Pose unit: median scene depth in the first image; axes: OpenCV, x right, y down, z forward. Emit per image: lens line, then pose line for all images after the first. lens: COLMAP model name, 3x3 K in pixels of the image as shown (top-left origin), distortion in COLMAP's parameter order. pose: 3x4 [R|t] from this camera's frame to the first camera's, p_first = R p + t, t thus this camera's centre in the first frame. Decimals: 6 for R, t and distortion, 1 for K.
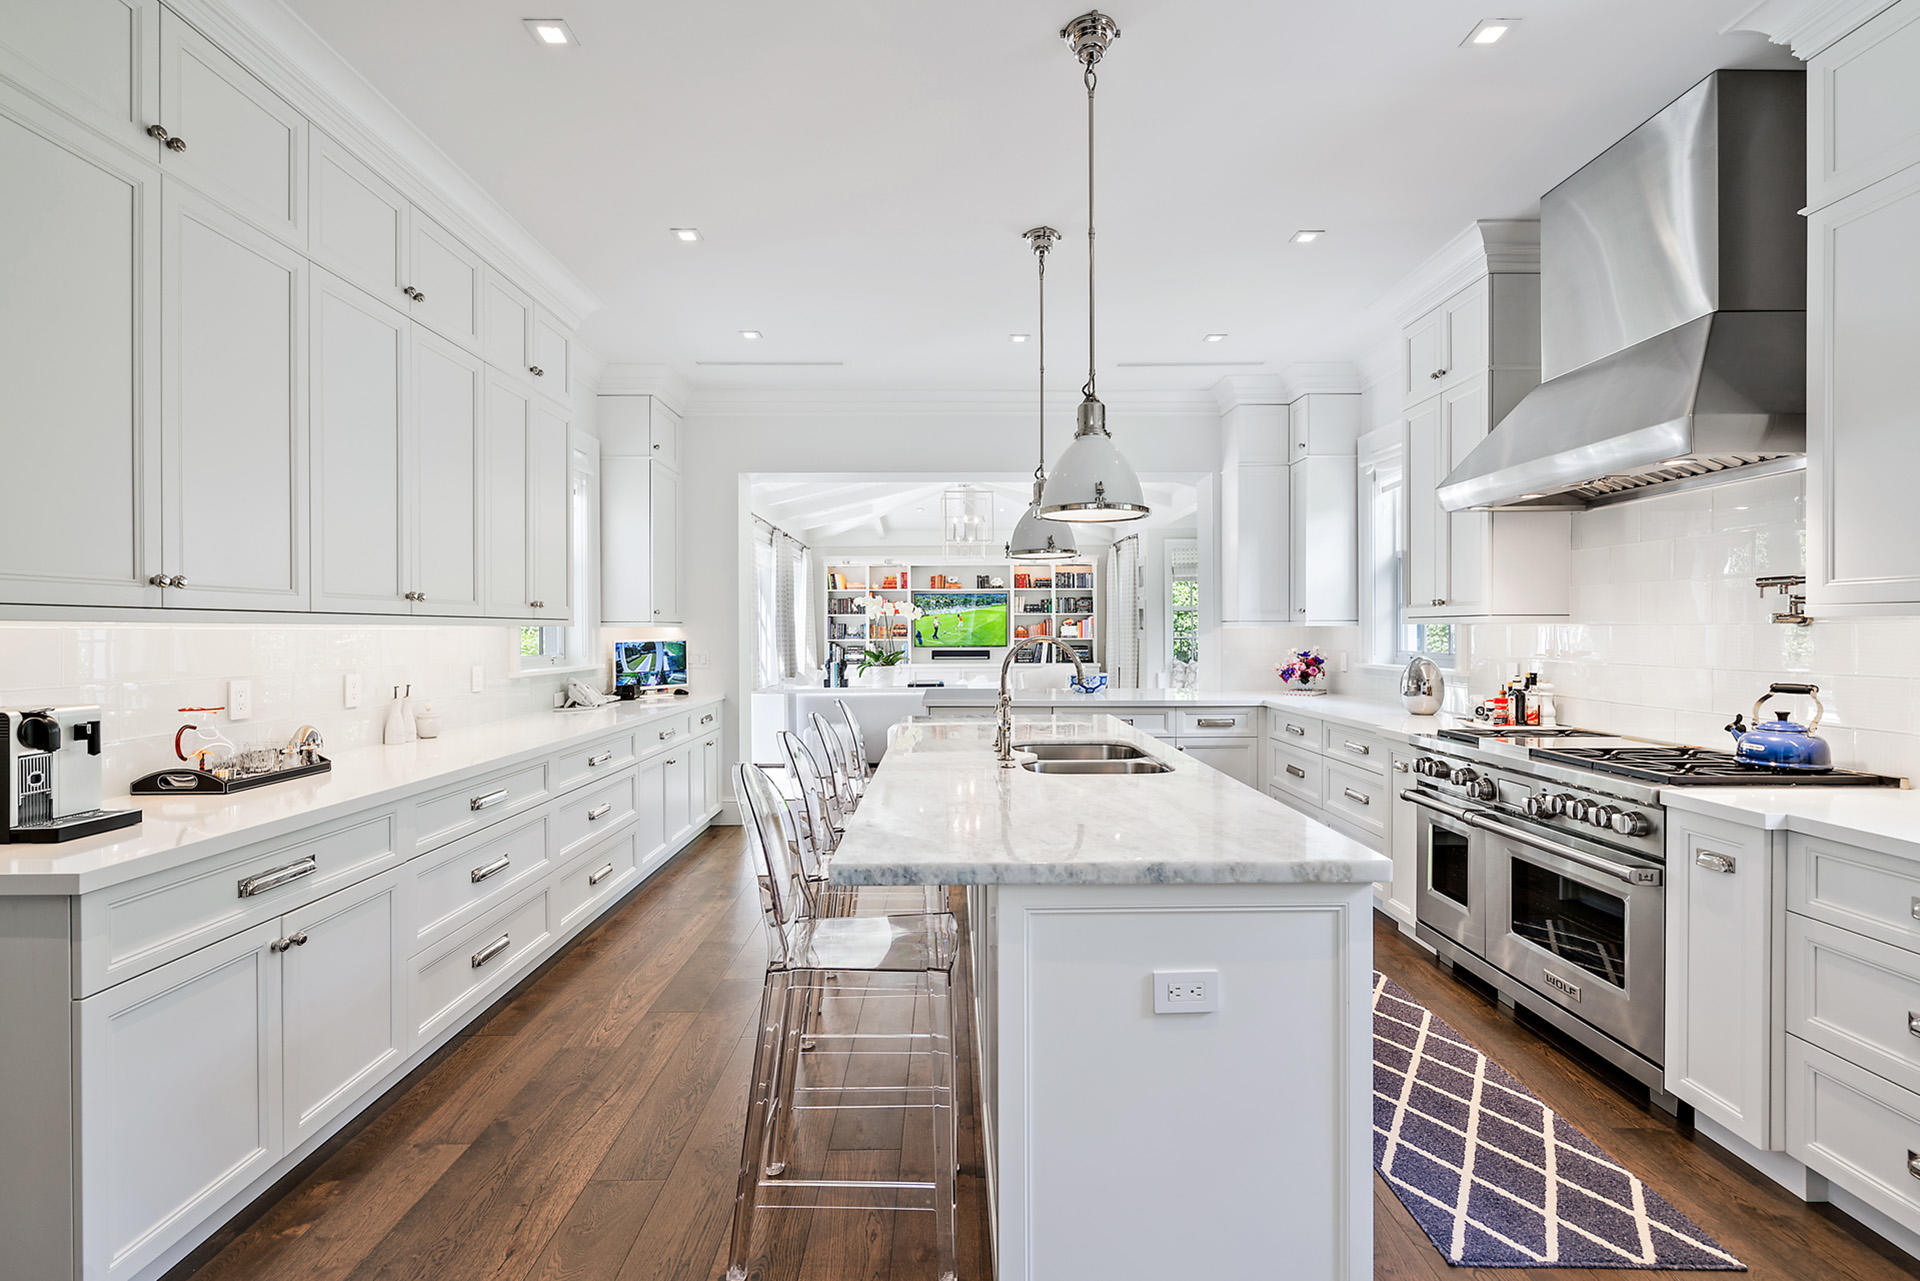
lens RADIAL K [[869.0, 0, 961.4], [0, 869.0, 623.9], [0, 0, 1]] dist [-0.003184, -0.000543]
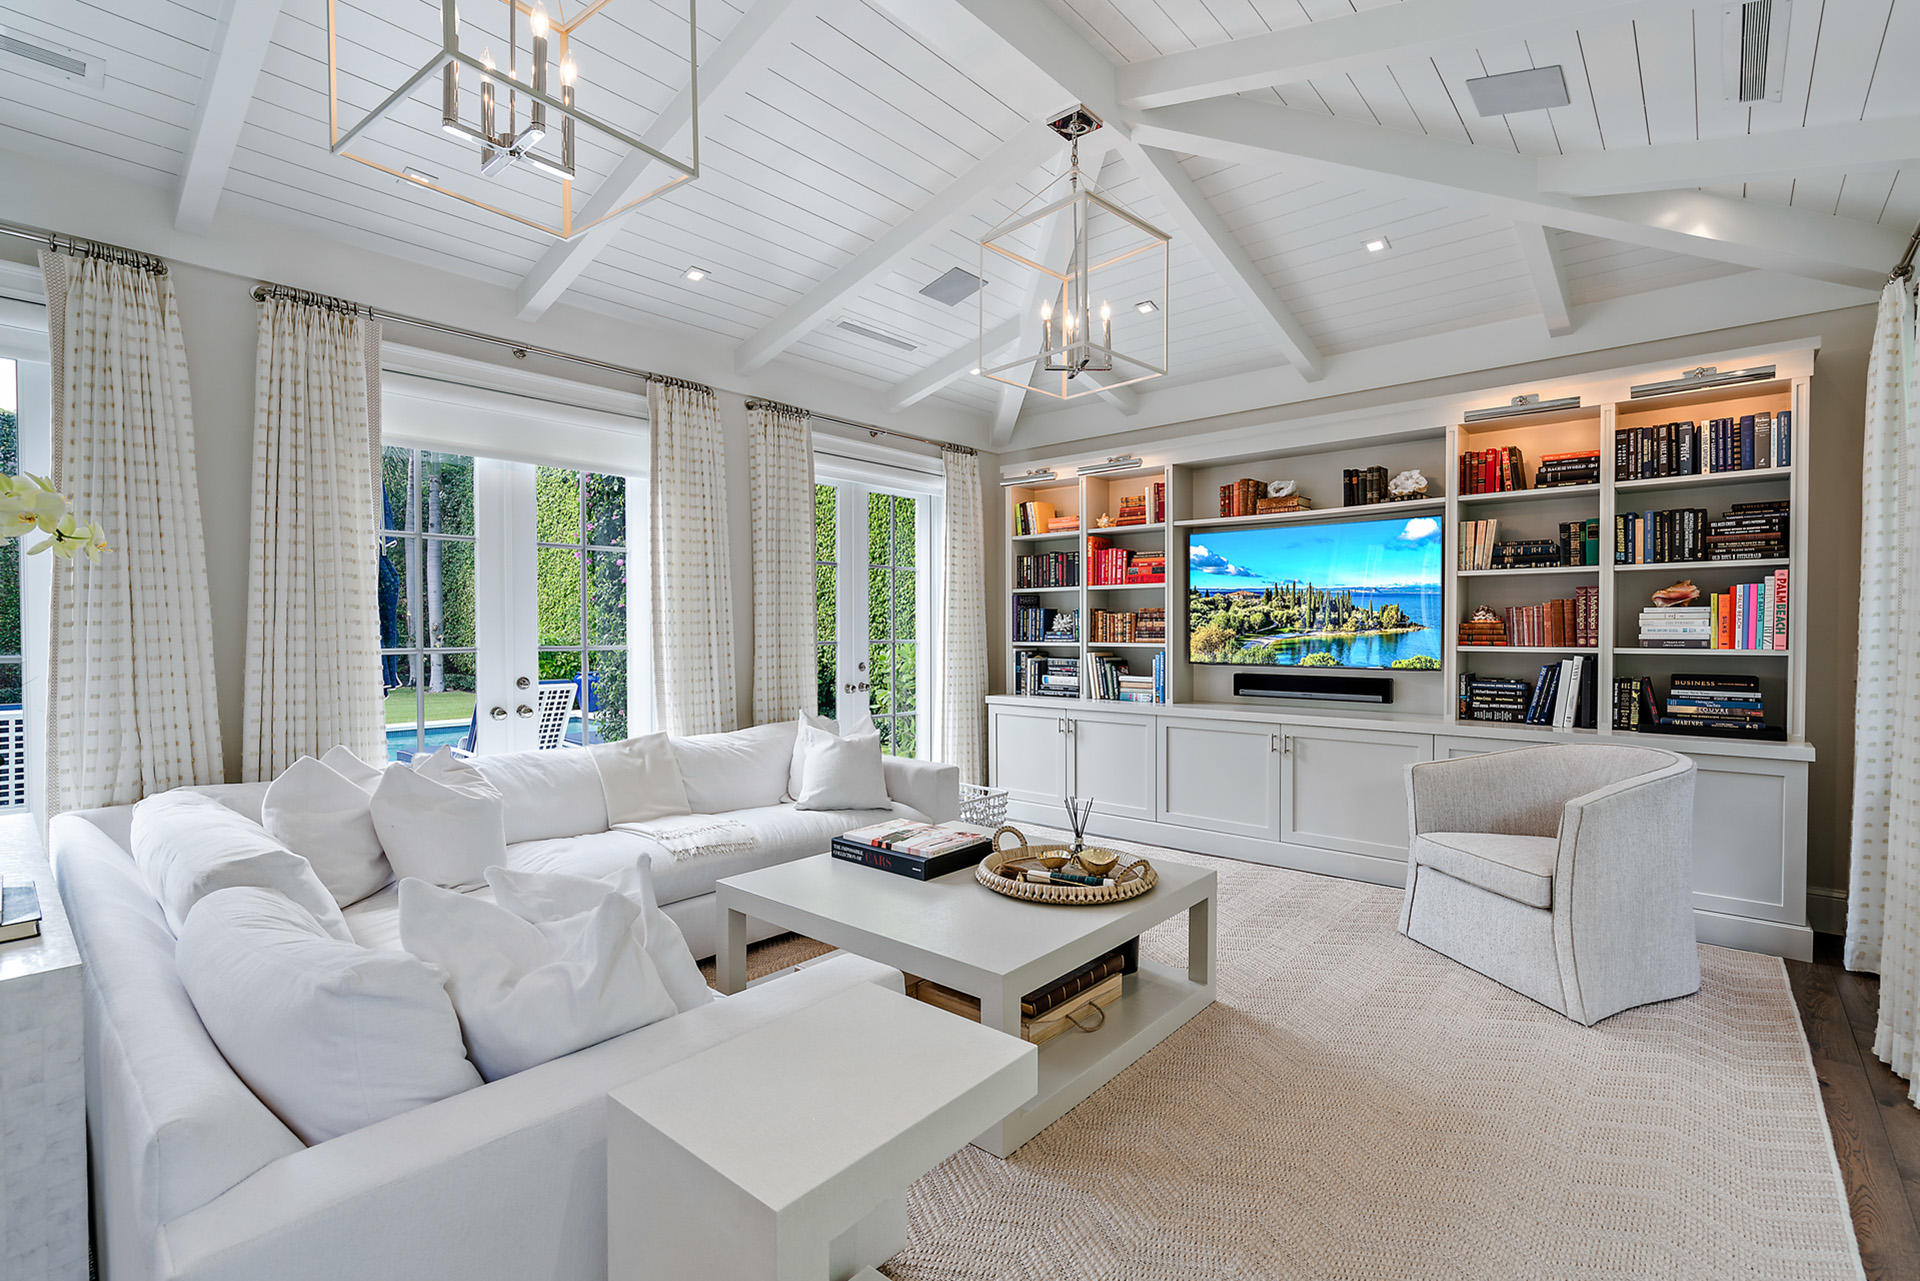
lens RADIAL K [[869.0, 0, 957.4], [0, 869.0, 639.6], [0, 0, 1]] dist [-0.003184, -0.000543]
pose [[0.734741, 0.011699, -0.678247, 0.145042], [-0.005901, 0.999924, 0.010855, 0.011715], [0.678322, -0.003973, 0.734754, 0.625540]]
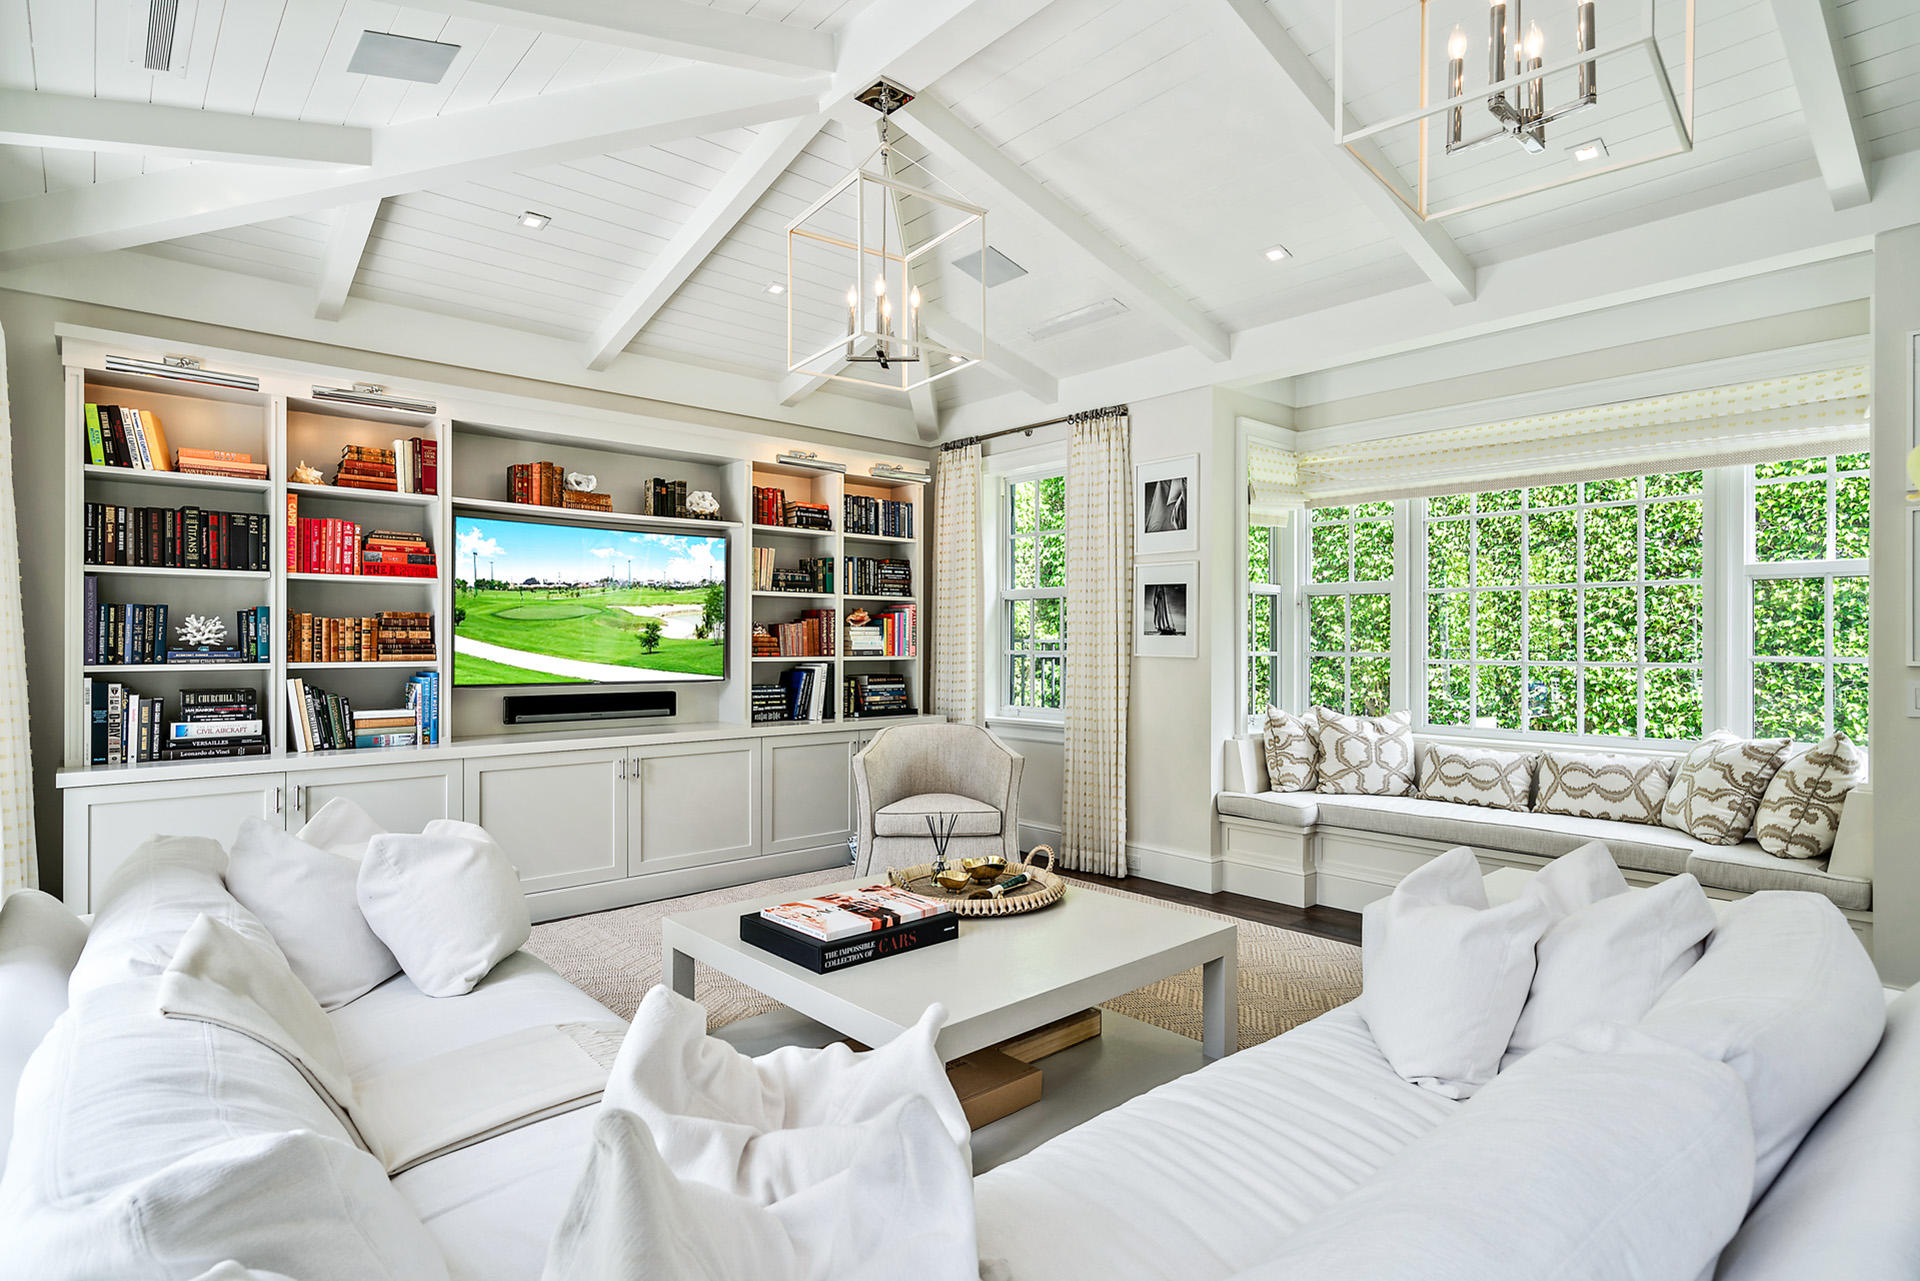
lens RADIAL K [[988.6, 0, 959.5], [0, 988.6, 636.0], [0, 0, 1]] dist [0.002709, 0.000945]
pose [[0.760420, 0.009232, 0.649366, -0.145918], [0.000015, 0.999899, -0.014233, 0.013536], [-0.649432, 0.010832, 0.760343, 0.617830]]
